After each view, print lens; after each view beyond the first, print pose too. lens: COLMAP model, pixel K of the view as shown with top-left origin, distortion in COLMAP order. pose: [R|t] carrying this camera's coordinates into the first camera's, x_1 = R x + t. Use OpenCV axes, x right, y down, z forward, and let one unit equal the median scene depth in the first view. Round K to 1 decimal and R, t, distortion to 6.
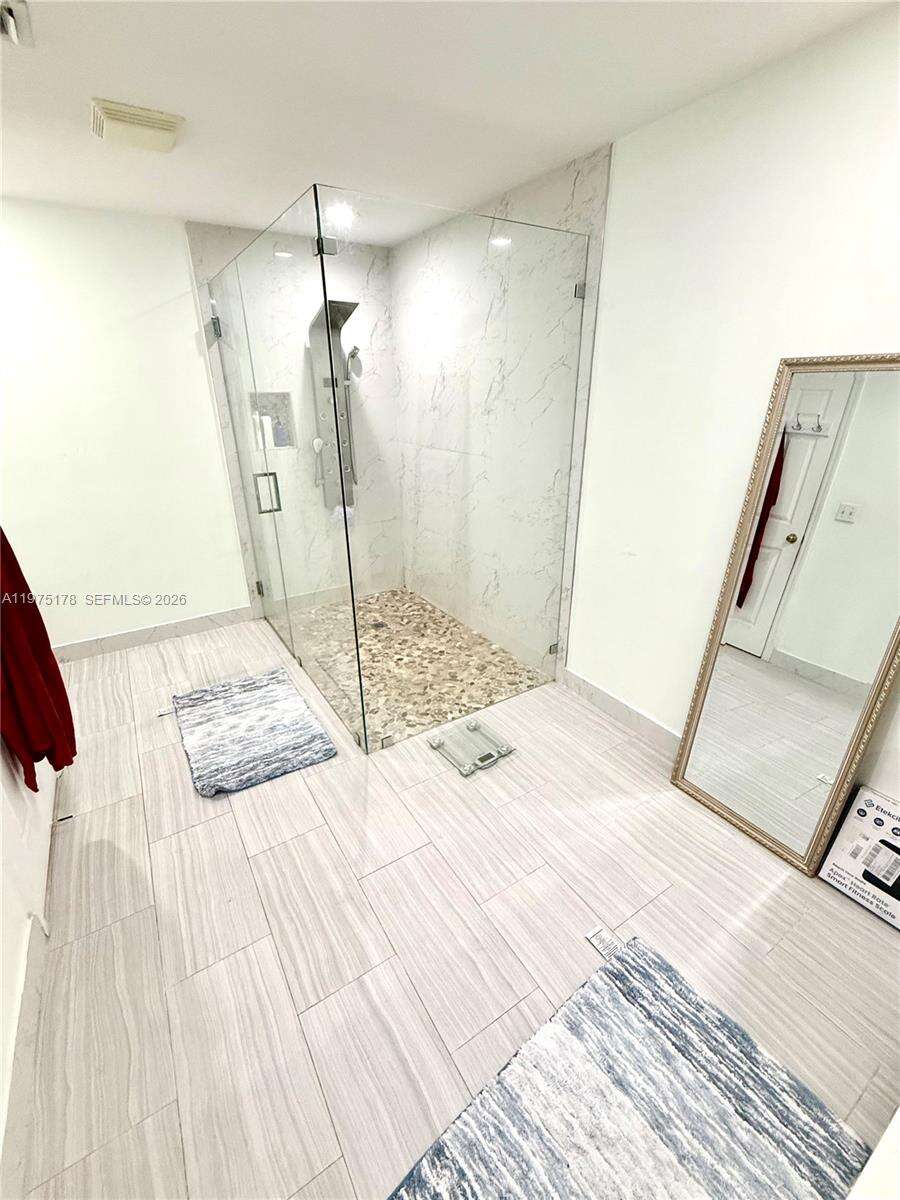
lens RADIAL K [[507.2, 0, 450.0], [0, 507.2, 600.0], [0, 0, 1]] dist [-0.002530, -0.000176]
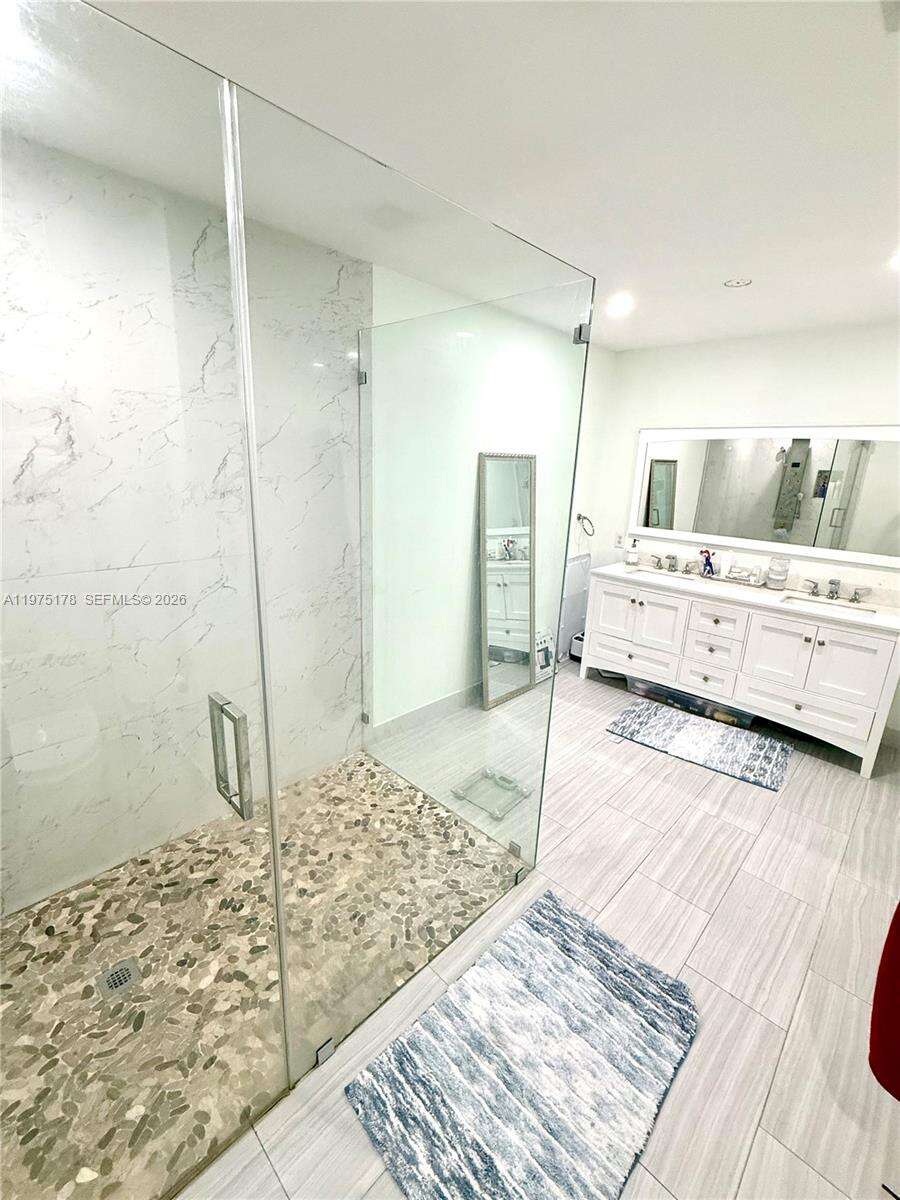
lens RADIAL K [[507.2, 0, 450.0], [0, 507.2, 600.0], [0, 0, 1]] dist [-0.002530, -0.000176]
pose [[-0.220173, -0.263246, 0.939268, -0.691226], [0.346577, 0.878961, 0.327585, -0.368281], [-0.911816, 0.397654, -0.102288, 0.856064]]
